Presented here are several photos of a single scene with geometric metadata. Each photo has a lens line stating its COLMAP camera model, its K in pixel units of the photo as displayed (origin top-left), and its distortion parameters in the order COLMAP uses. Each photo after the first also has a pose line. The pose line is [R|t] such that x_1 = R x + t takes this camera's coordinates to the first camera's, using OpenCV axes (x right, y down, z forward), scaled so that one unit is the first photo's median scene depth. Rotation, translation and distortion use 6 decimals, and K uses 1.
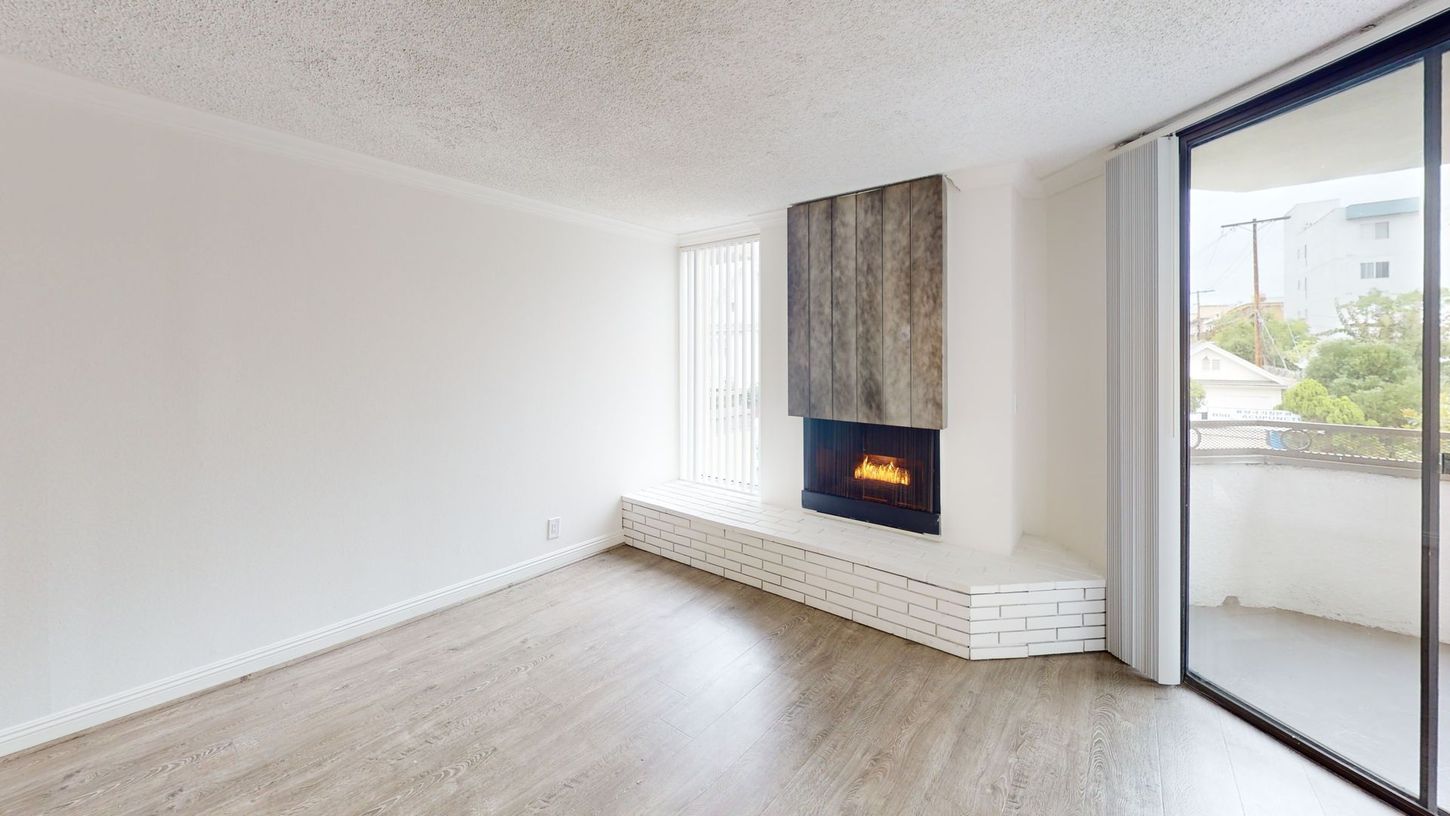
lens RADIAL K [[523.4, 0, 726.4], [0, 523.4, 406.5], [0, 0, 1]] dist [-0.001076, 0.000005]
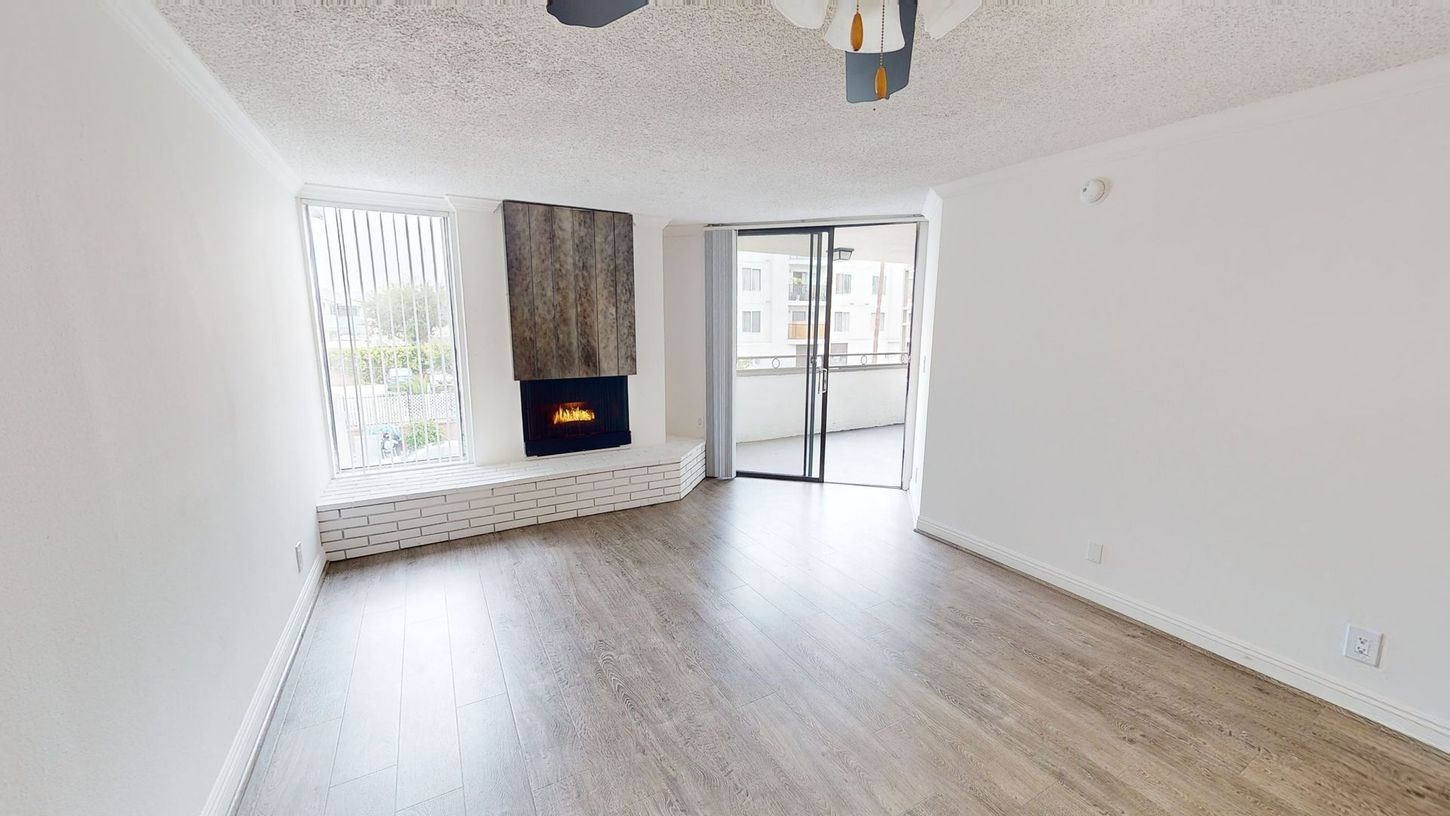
lens RADIAL K [[523.4, 0, 726.4], [0, 523.4, 406.5], [0, 0, 1]] dist [-0.001076, 0.000005]
pose [[0.378007, -0.144076, 0.914523, -0.893556], [0.100348, 0.988373, 0.114233, -0.013692], [-0.920348, 0.048589, 0.388070, 0.125214]]
